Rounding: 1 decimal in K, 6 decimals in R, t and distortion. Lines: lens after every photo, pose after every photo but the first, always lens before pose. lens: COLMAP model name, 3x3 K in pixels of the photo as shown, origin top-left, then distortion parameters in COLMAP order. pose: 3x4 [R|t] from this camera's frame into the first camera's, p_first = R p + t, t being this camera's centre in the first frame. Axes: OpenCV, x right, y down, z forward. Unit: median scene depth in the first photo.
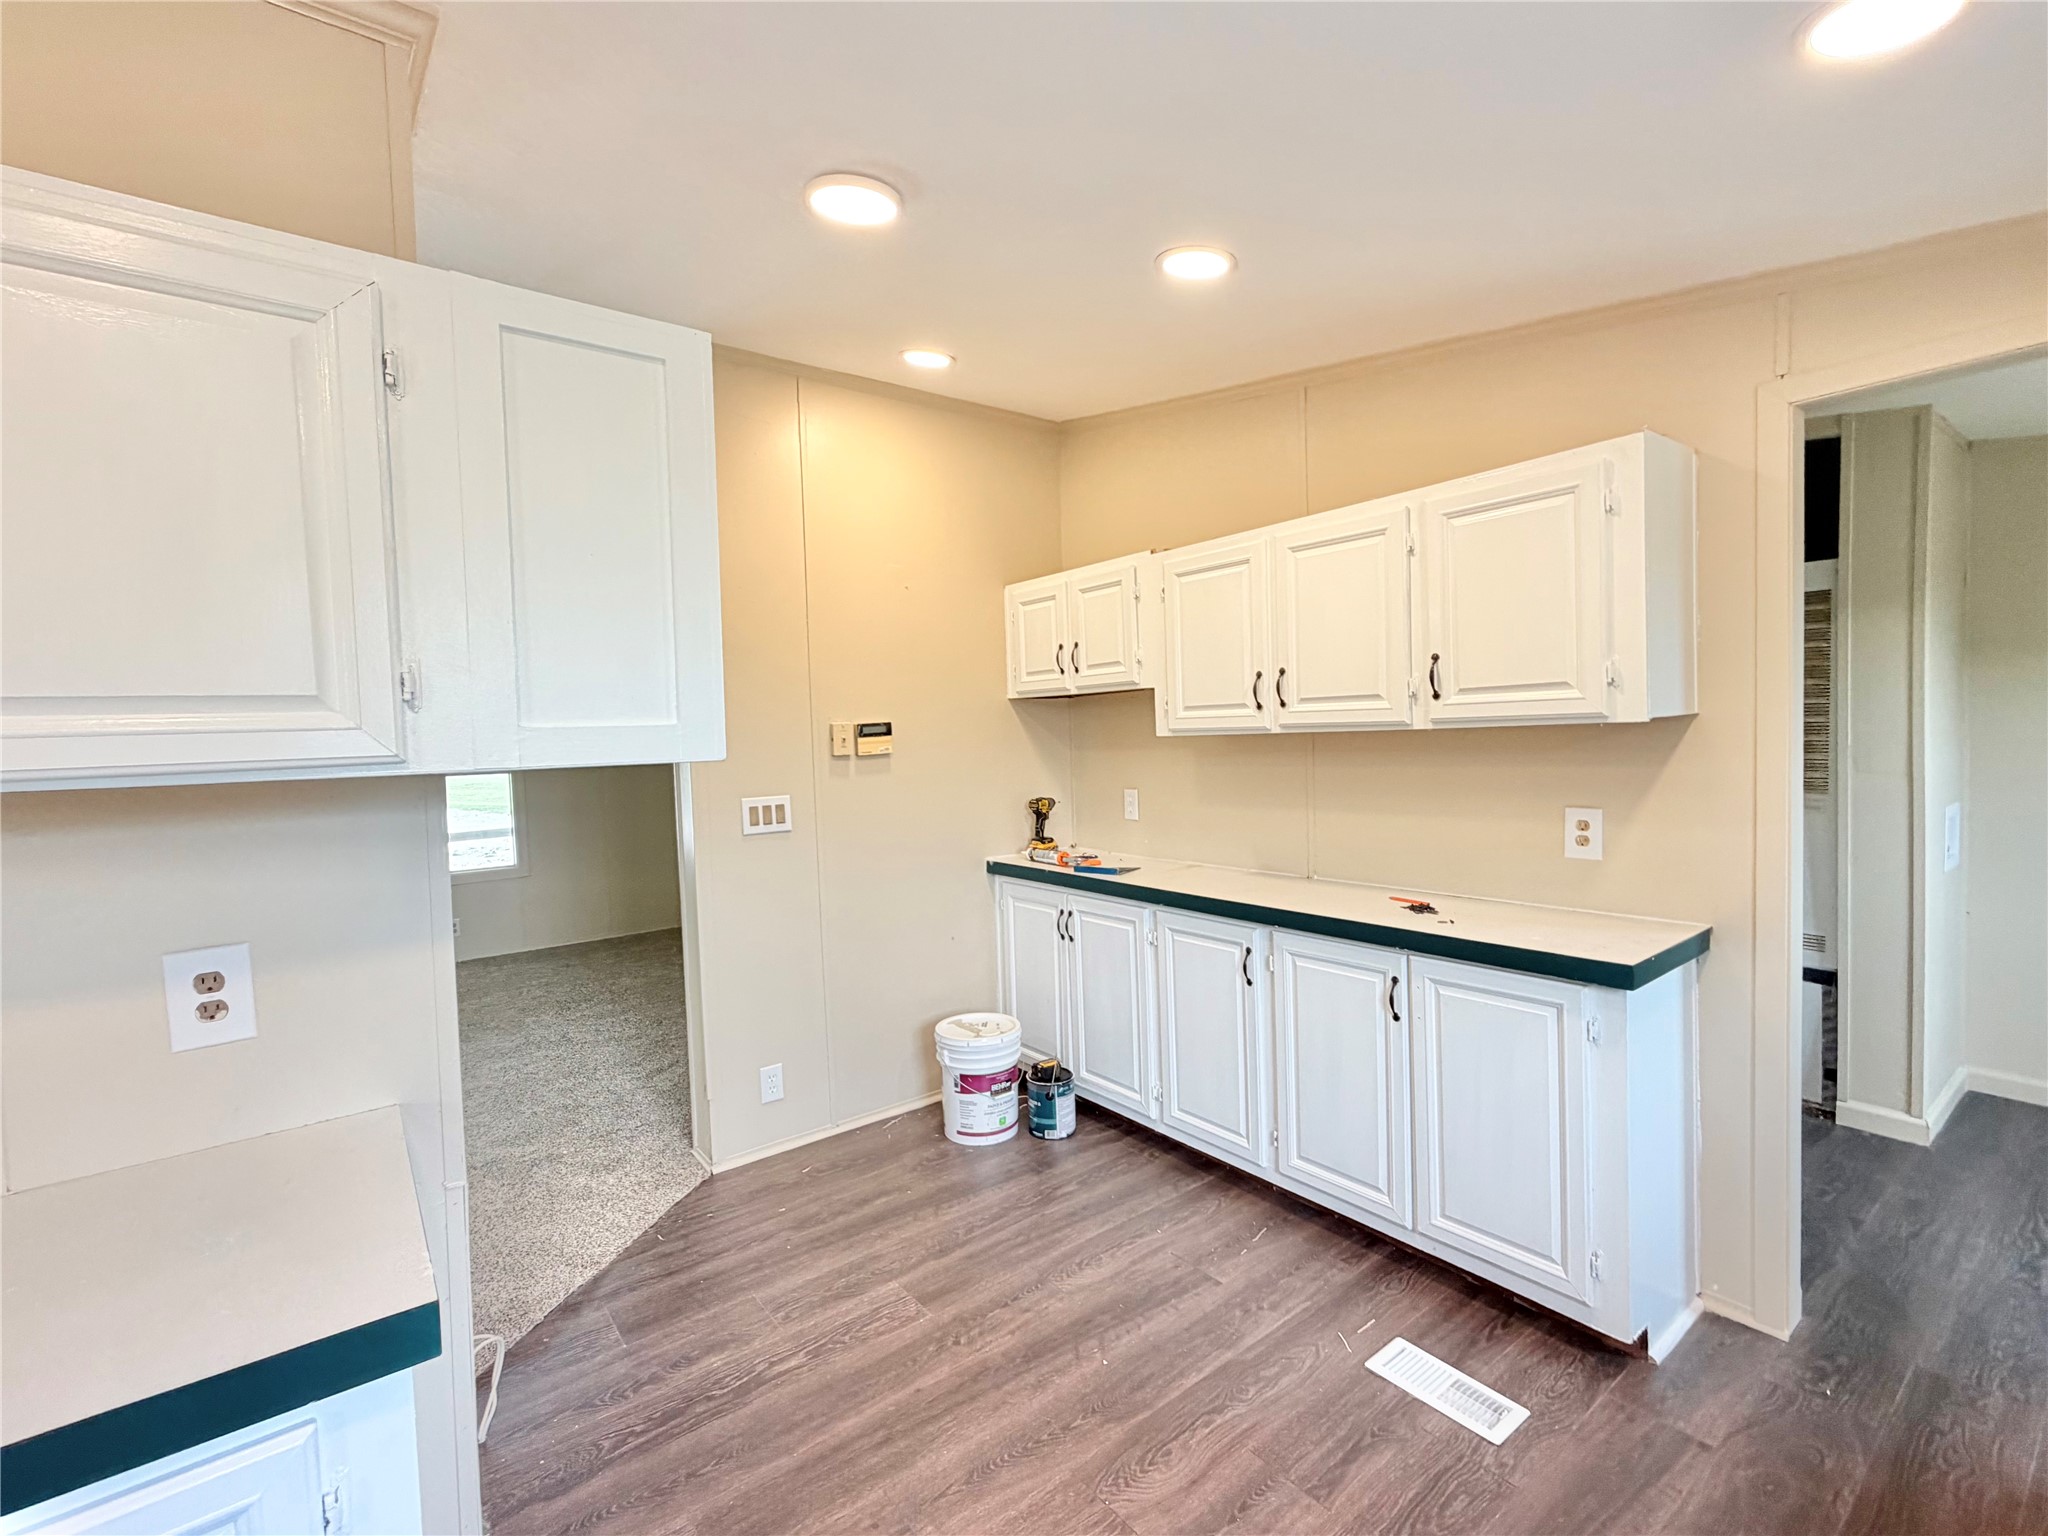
lens RADIAL K [[913.6, 0, 1023.3], [0, 913.6, 771.5], [0, 0, 1]] dist [-0.000441, -0.001321]
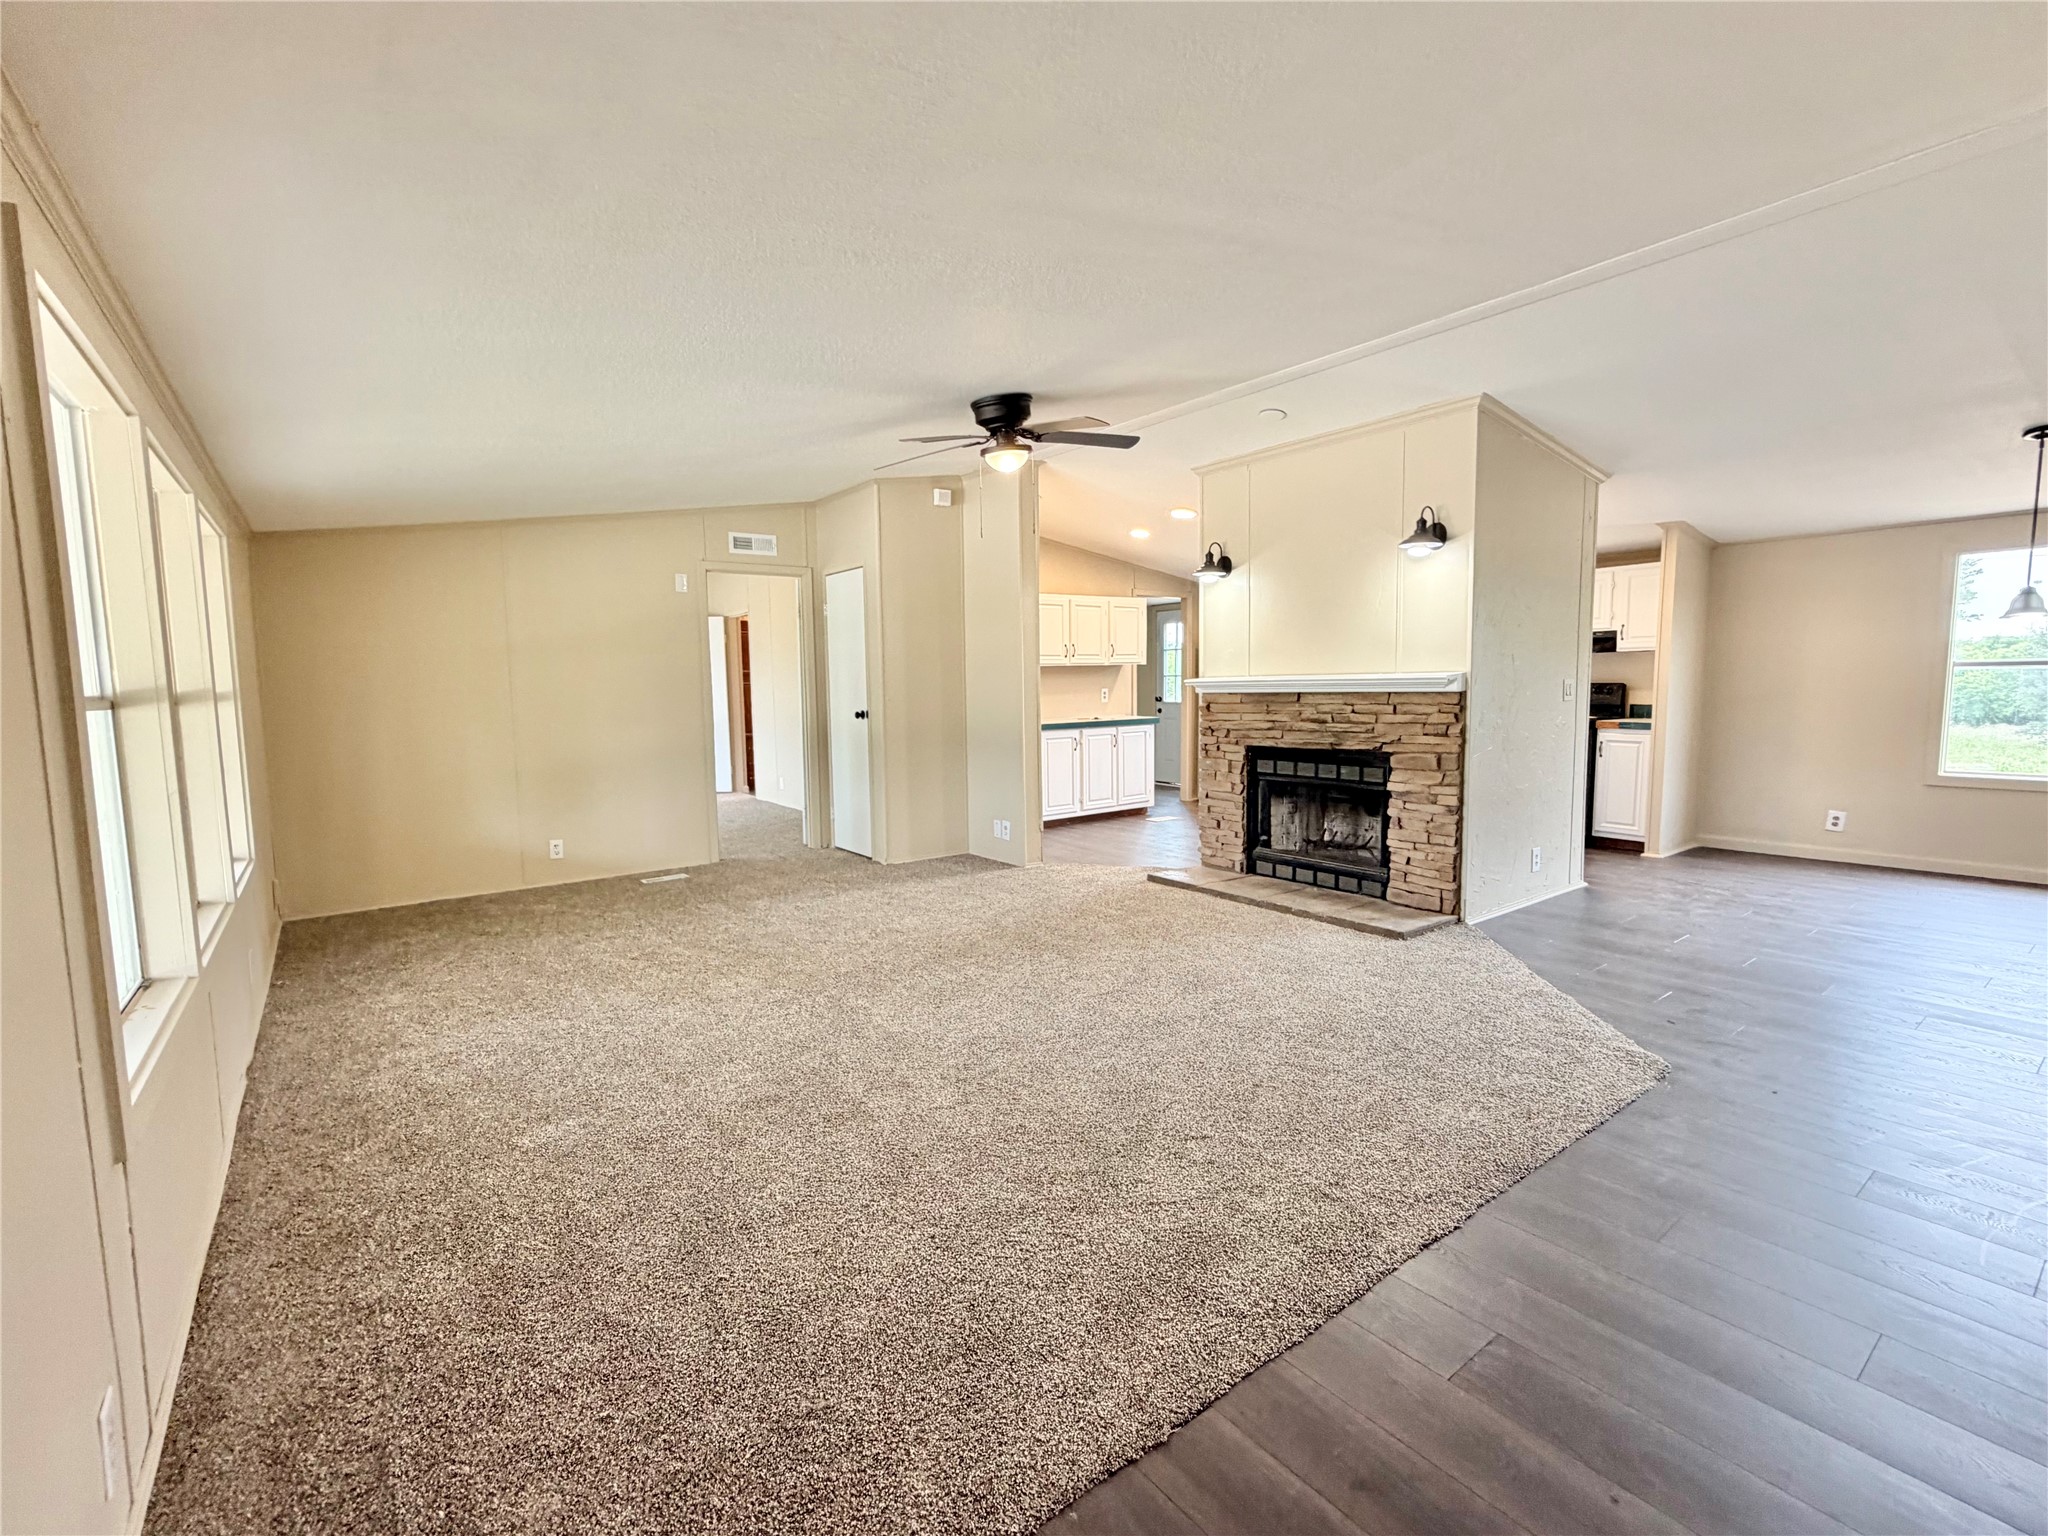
lens RADIAL K [[913.6, 0, 1020.9], [0, 913.6, 767.1], [0, 0, 1]] dist [-0.000441, -0.001321]
pose [[0.012092, -0.063534, 0.997906, -3.348316], [0.058615, 0.996308, 0.062722, 0.113566], [-0.998207, 0.057734, 0.015771, 1.395179]]
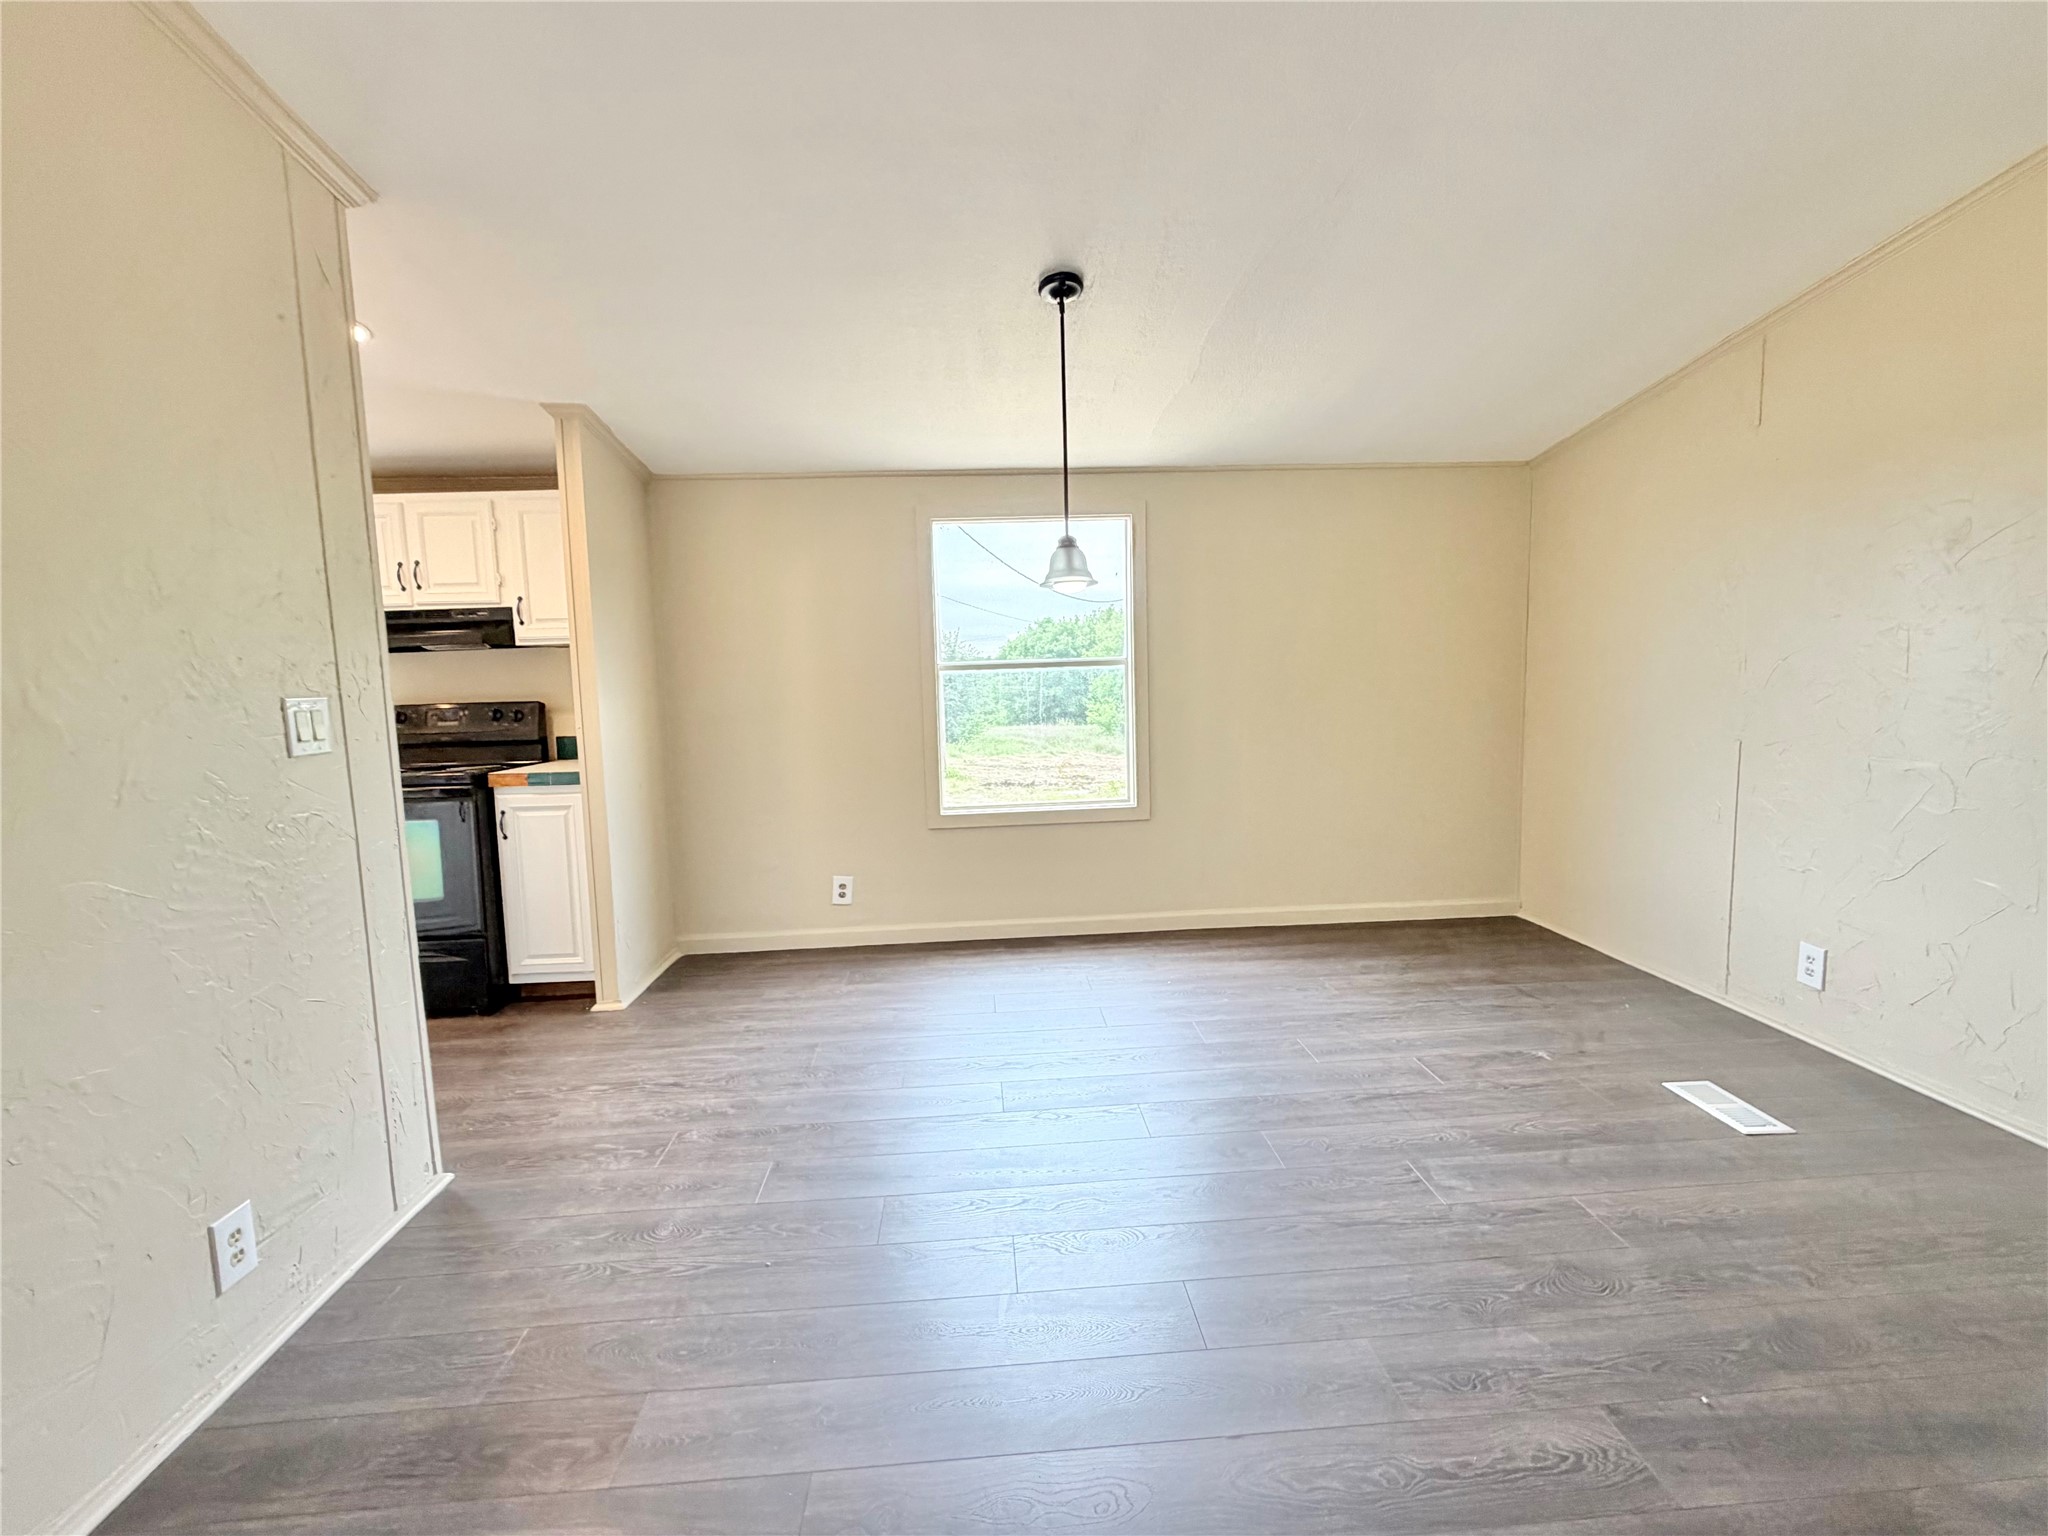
lens RADIAL K [[913.6, 0, 1031.6], [0, 913.6, 768.6], [0, 0, 1]] dist [-0.000441, -0.001321]
pose [[-0.830090, -0.003164, 0.557620, -2.000433], [0.077336, 0.989667, 0.120740, 0.134367], [-0.552241, 0.143349, -0.821268, 0.331485]]
